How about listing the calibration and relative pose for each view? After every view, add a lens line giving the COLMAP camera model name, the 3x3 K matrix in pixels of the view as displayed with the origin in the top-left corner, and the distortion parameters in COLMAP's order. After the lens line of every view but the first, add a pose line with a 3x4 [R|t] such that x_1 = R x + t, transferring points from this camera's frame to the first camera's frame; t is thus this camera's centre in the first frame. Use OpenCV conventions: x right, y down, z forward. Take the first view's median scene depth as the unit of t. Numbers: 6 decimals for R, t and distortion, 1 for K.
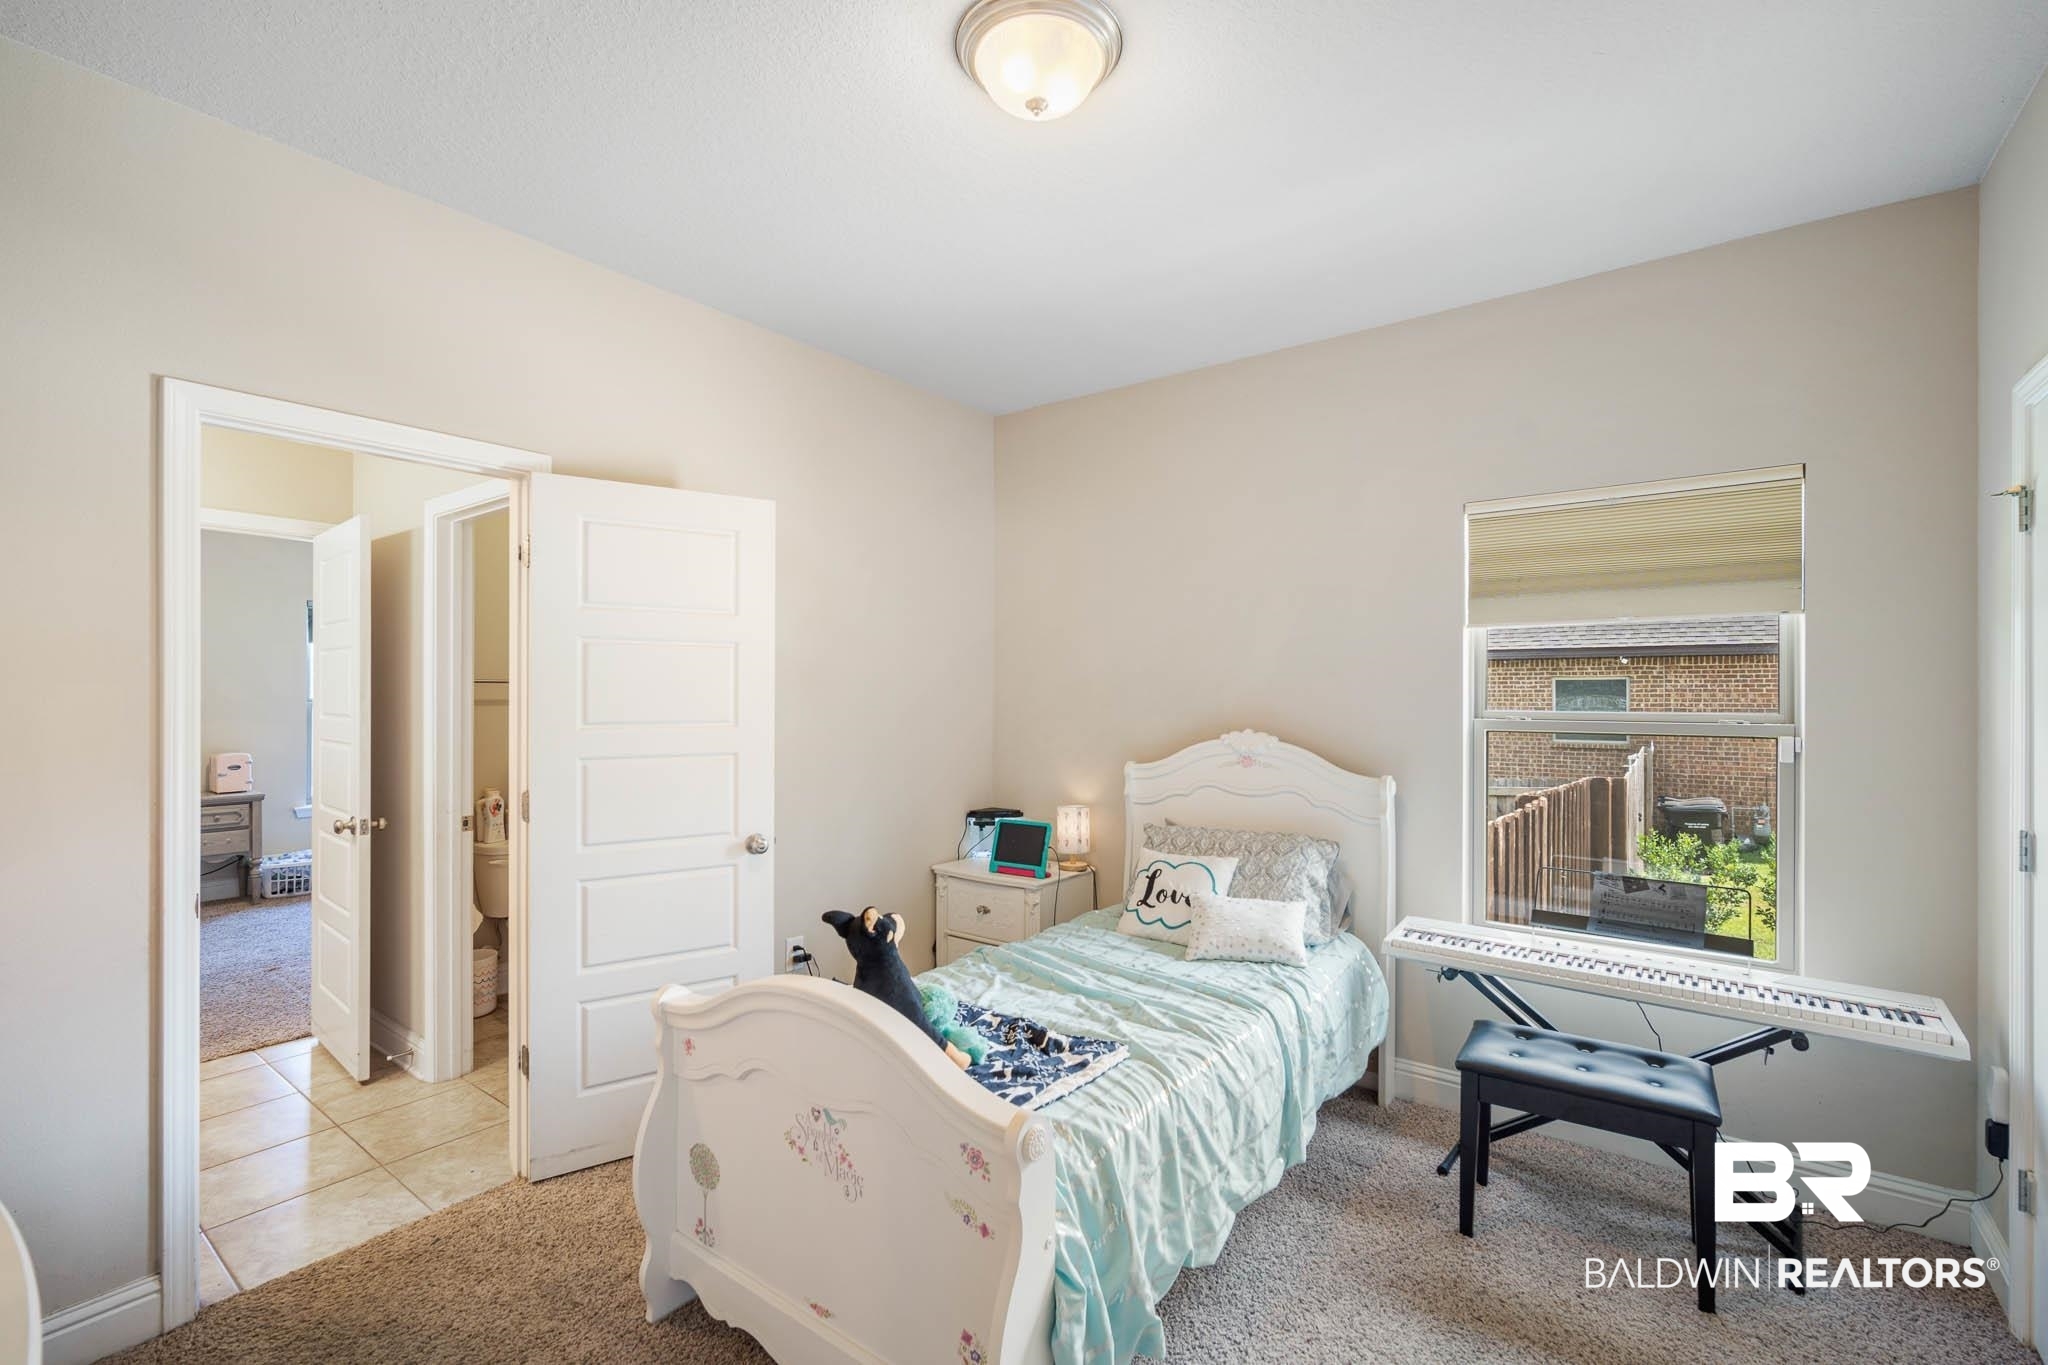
lens RADIAL K [[890.7, 0, 1018.6], [0, 890.7, 691.6], [0, 0, 1]] dist [-0.012880, 0.005439]
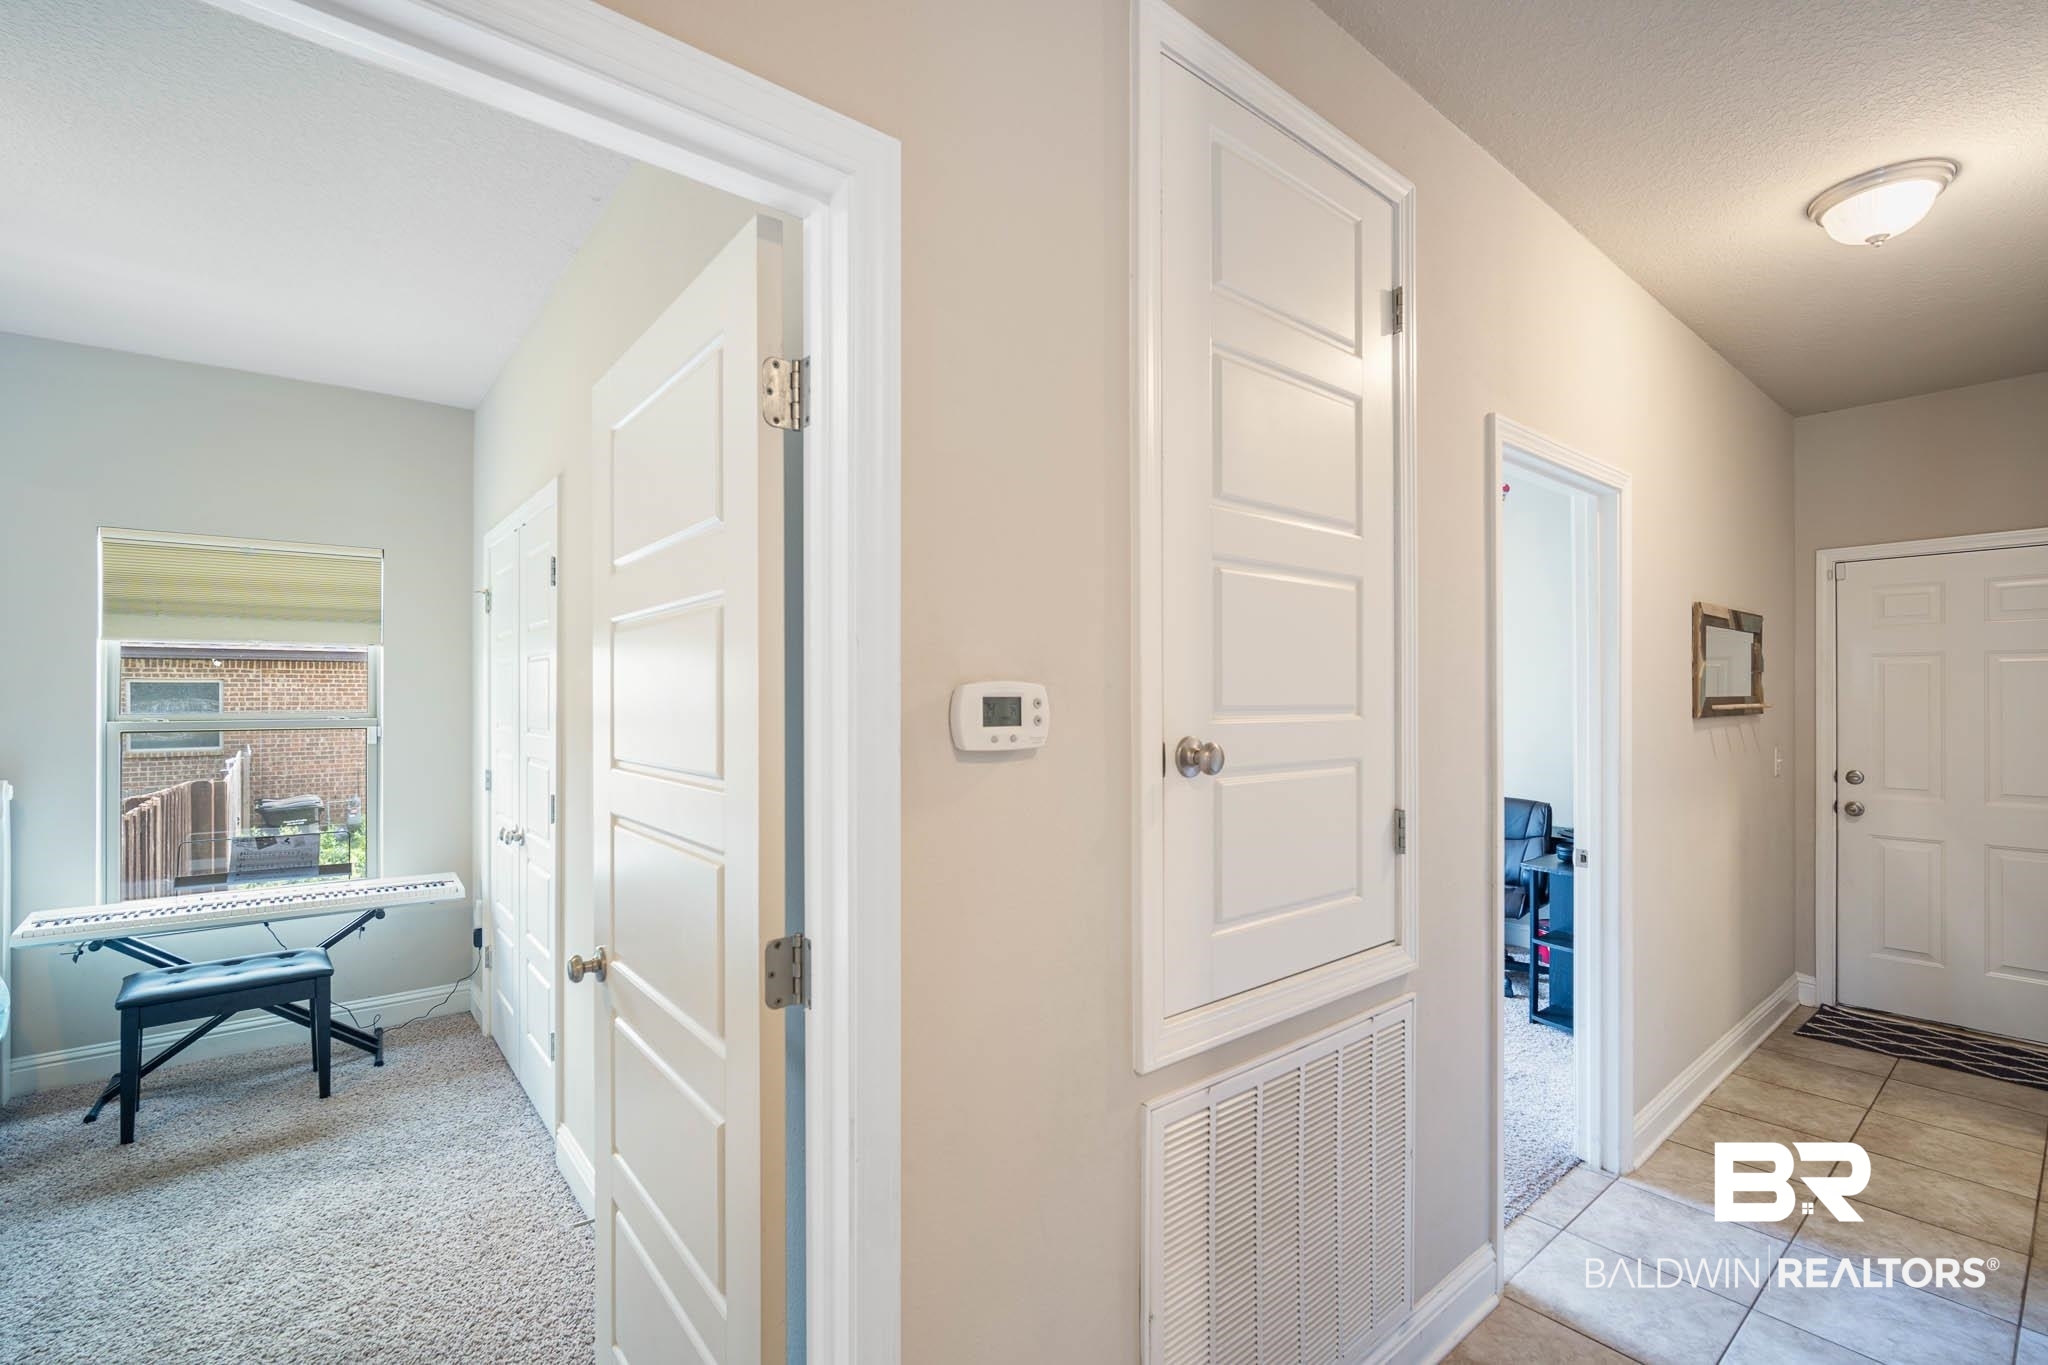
lens RADIAL K [[900.1, 0, 1022.0], [0, 900.1, 696.4], [0, 0, 1]] dist [-0.002734, 0.000594]
pose [[0.230463, -0.002031, 0.973079, -0.318581], [0.000099, 0.999998, 0.002063, -0.003231], [-0.973081, -0.000379, 0.230463, -0.373234]]
